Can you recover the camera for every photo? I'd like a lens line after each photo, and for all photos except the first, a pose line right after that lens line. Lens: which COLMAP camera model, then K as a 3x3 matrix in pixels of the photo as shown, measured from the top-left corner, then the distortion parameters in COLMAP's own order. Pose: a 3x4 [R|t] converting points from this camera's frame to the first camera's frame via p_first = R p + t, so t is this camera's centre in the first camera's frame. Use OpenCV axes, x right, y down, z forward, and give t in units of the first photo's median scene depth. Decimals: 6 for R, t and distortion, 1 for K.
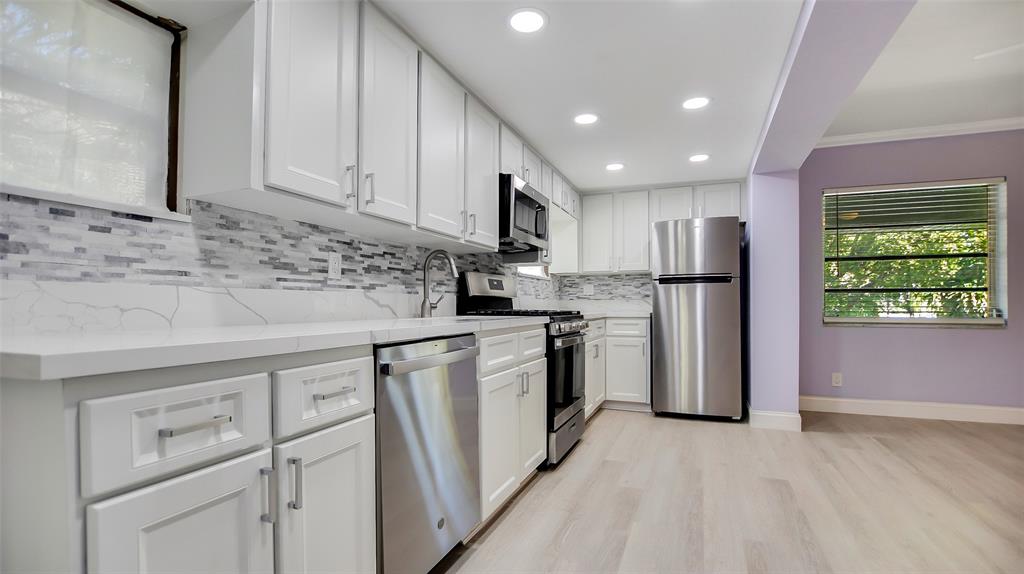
lens RADIAL K [[455.8, 0, 514.5], [0, 455.8, 301.1], [0, 0, 1]] dist [-0.038382, 0.011837]
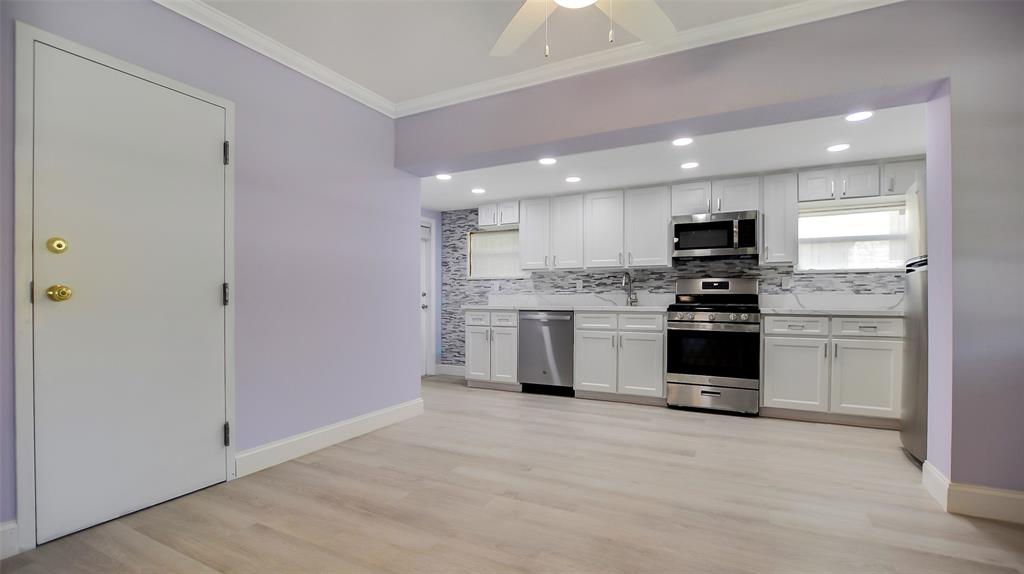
lens RADIAL K [[455.8, 0, 514.5], [0, 455.8, 301.1], [0, 0, 1]] dist [-0.038382, 0.011837]
pose [[-0.083090, 0.004019, -0.996534, 2.214018], [0.005453, 0.999979, 0.003579, 0.004483], [0.996527, -0.005137, -0.083110, 0.813383]]
